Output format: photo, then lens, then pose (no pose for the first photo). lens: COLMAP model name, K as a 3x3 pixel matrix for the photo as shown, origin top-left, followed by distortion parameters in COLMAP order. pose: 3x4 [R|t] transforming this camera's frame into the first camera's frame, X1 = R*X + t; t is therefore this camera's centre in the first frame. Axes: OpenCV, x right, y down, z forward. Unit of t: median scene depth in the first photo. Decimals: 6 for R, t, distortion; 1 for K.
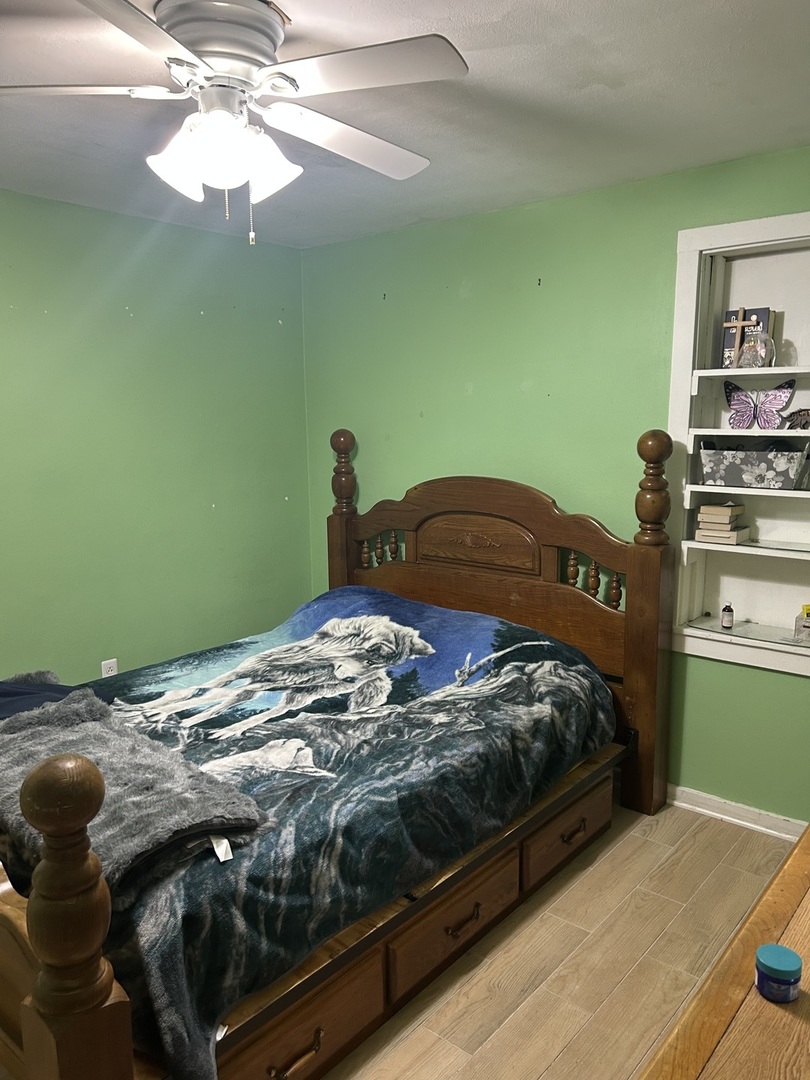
lens RADIAL K [[817.6, 0, 403.2], [0, 817.6, 543.6], [0, 0, 1]] dist [0.055249, -0.058111]
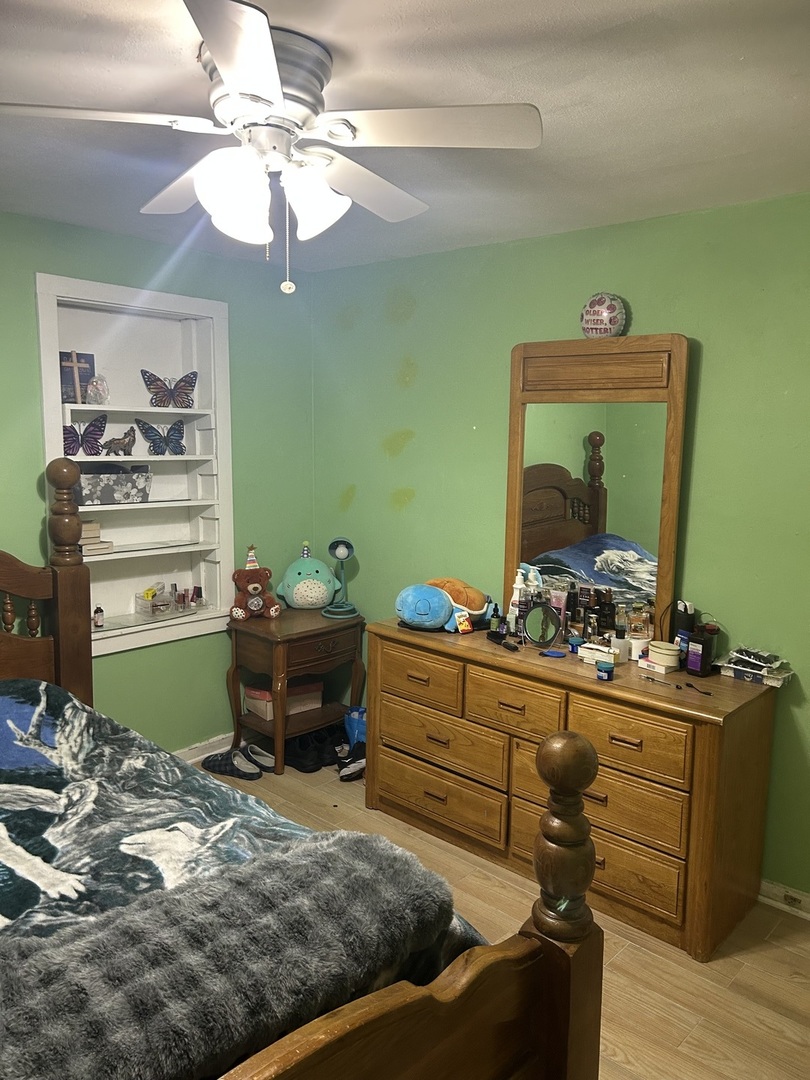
lens RADIAL K [[817.6, 0, 403.2], [0, 817.6, 543.6], [0, 0, 1]] dist [0.055249, -0.058111]
pose [[0.048092, -0.136385, 0.989488, -0.768742], [0.138053, 0.982034, 0.128648, -0.109432], [-0.989257, 0.130415, 0.066056, 0.521435]]
